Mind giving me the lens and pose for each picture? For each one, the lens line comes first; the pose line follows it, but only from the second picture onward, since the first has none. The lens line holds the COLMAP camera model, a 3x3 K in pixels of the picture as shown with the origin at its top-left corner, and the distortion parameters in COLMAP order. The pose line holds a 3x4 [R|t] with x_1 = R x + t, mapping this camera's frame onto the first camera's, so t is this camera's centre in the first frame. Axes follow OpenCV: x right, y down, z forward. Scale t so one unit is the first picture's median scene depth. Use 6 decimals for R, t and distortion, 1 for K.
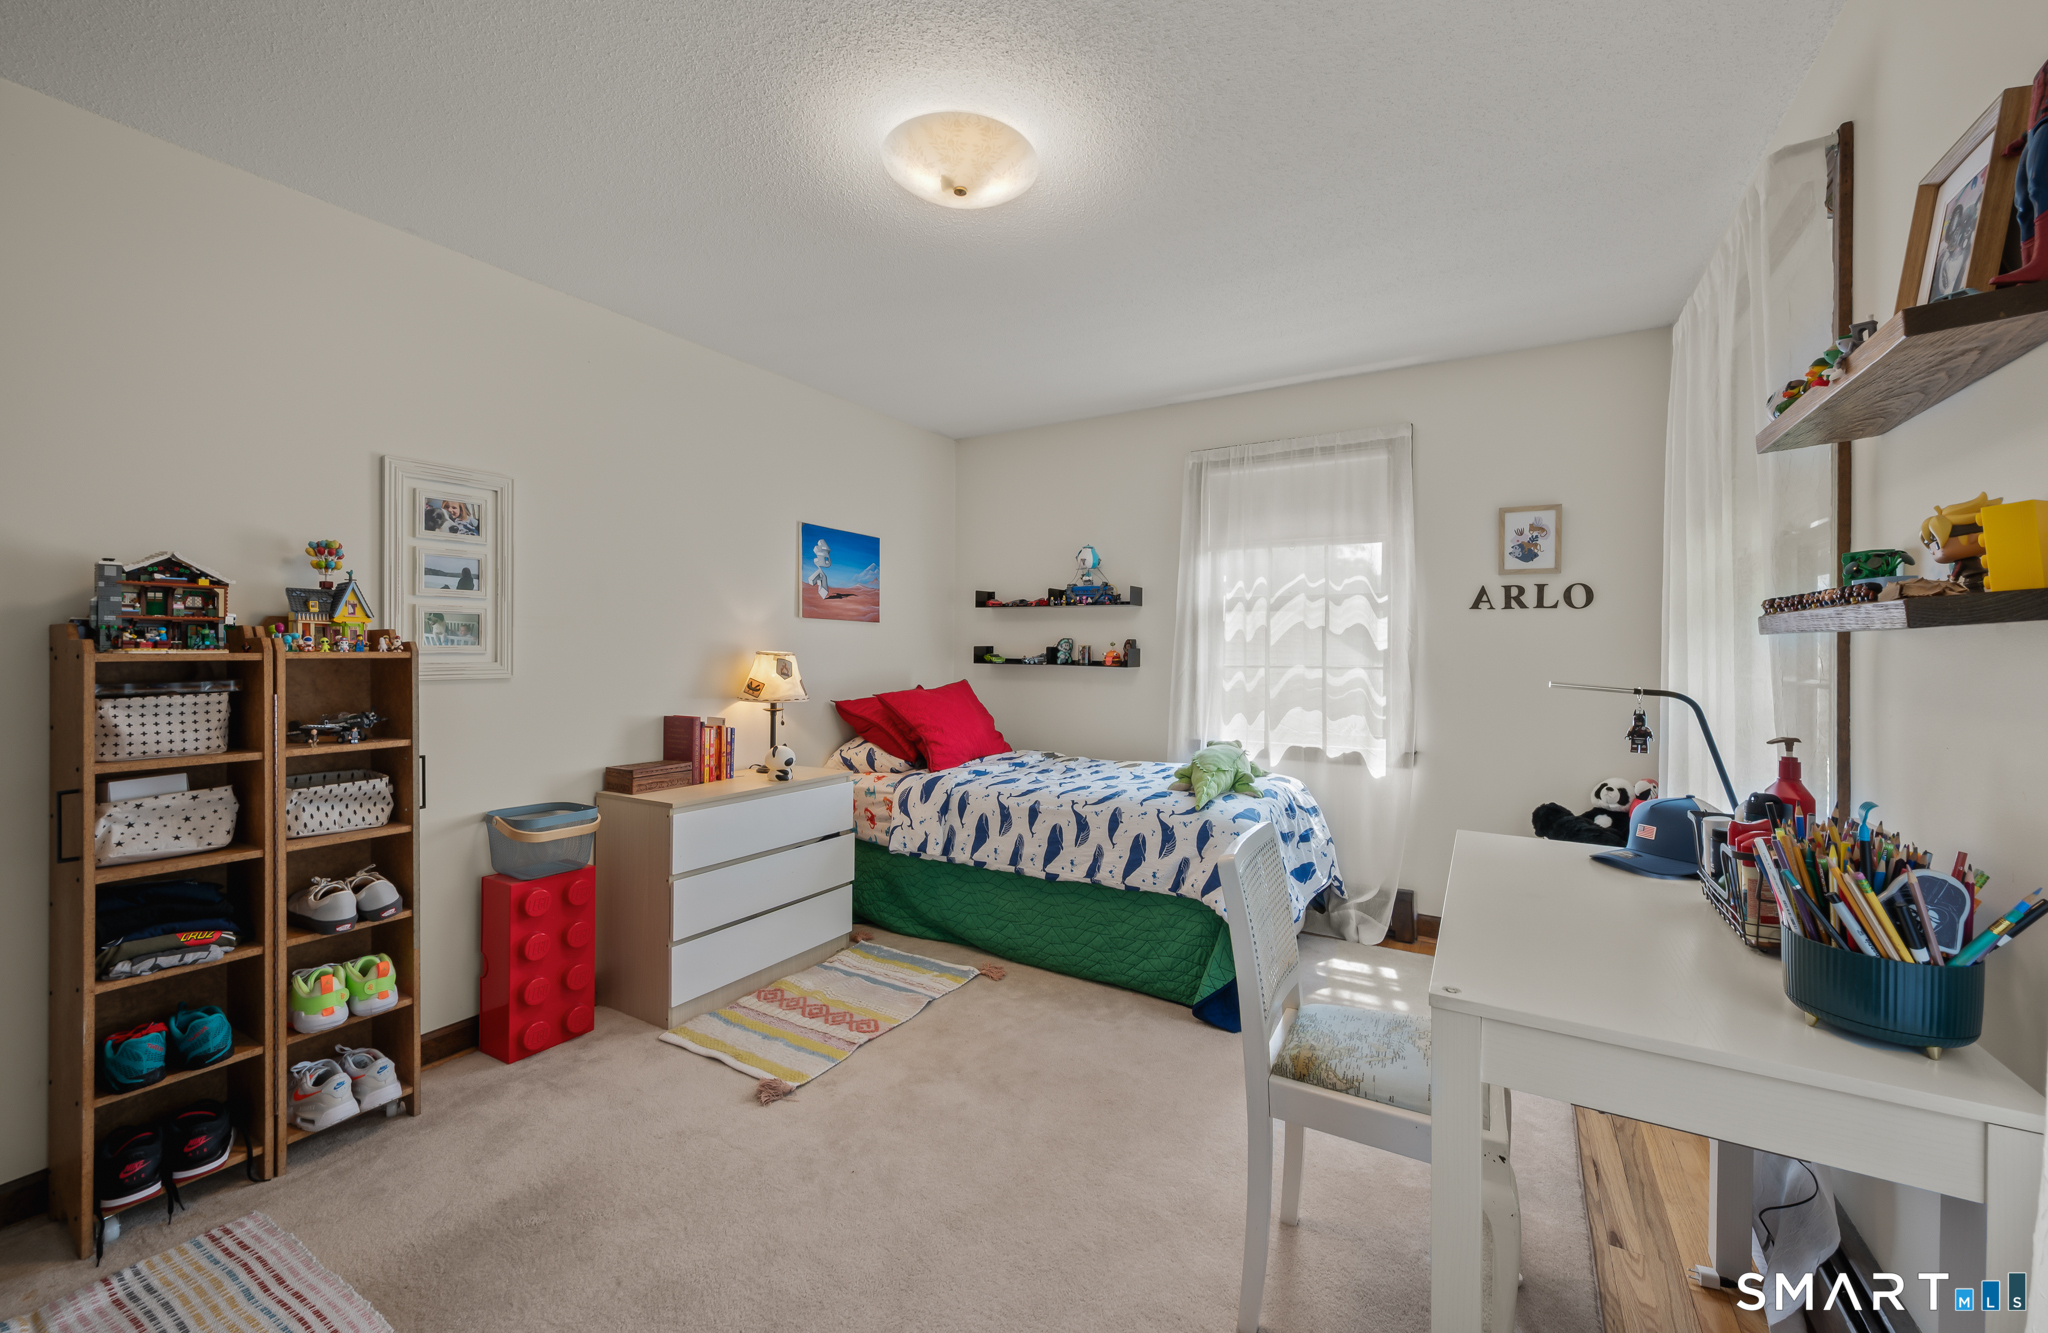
lens RADIAL K [[807.2, 0, 1025.7], [0, 807.2, 658.4], [0, 0, 1]] dist [0.005189, -0.000061]
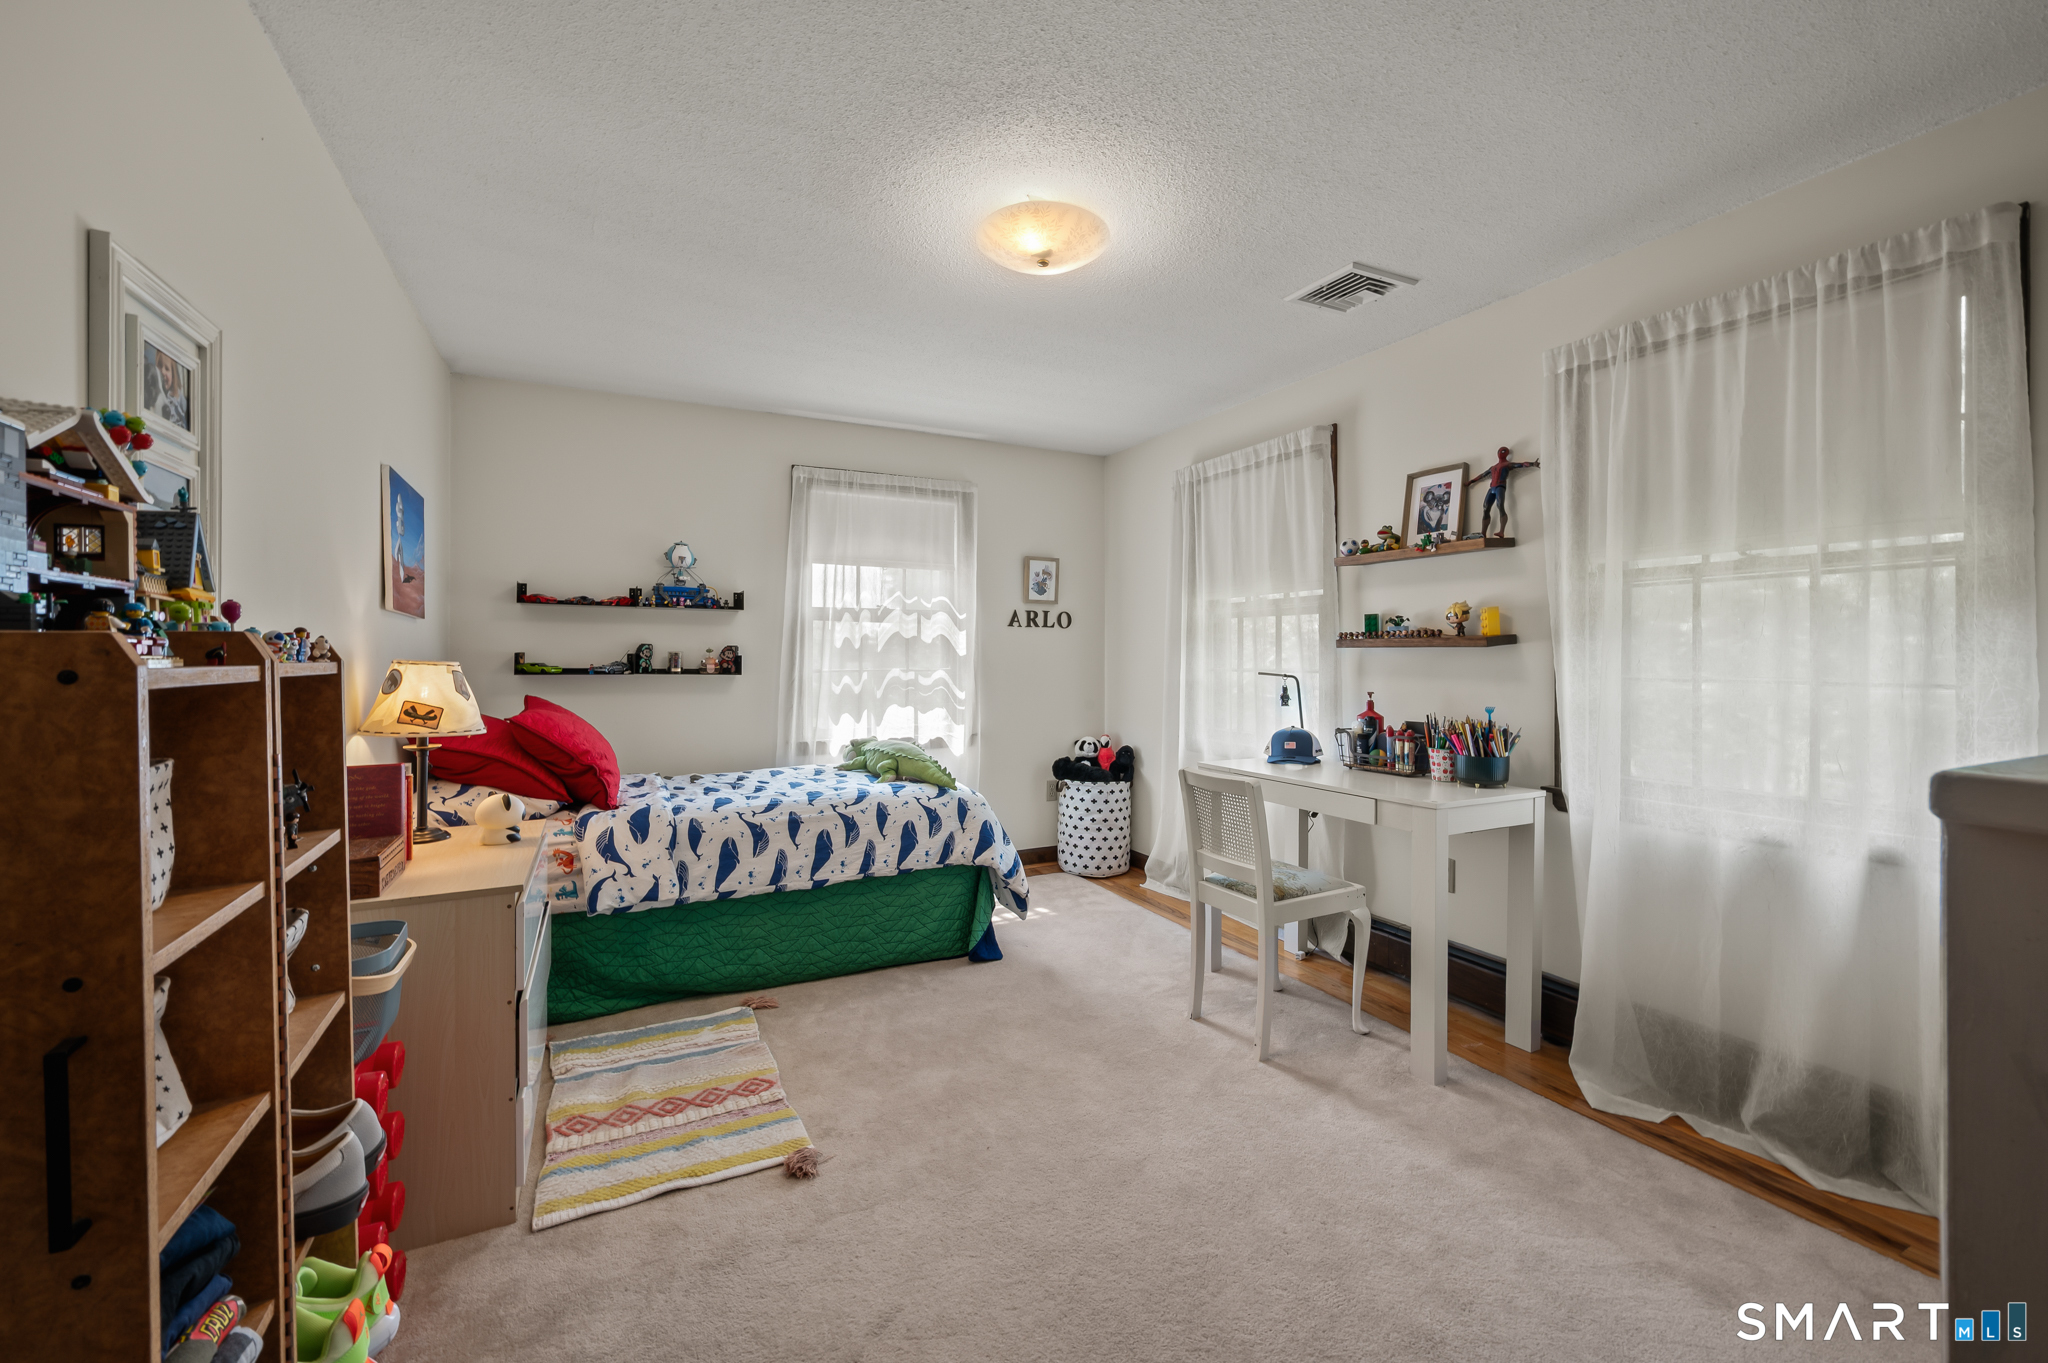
lens RADIAL K [[818.4, 0, 1032.3], [0, 818.4, 672.2], [0, 0, 1]] dist [0.000098, -0.000207]
pose [[0.536312, -0.019065, 0.843805, -0.635228], [0.012024, 0.999816, 0.014948, -0.002686], [-0.843934, 0.002129, 0.536442, 0.221143]]
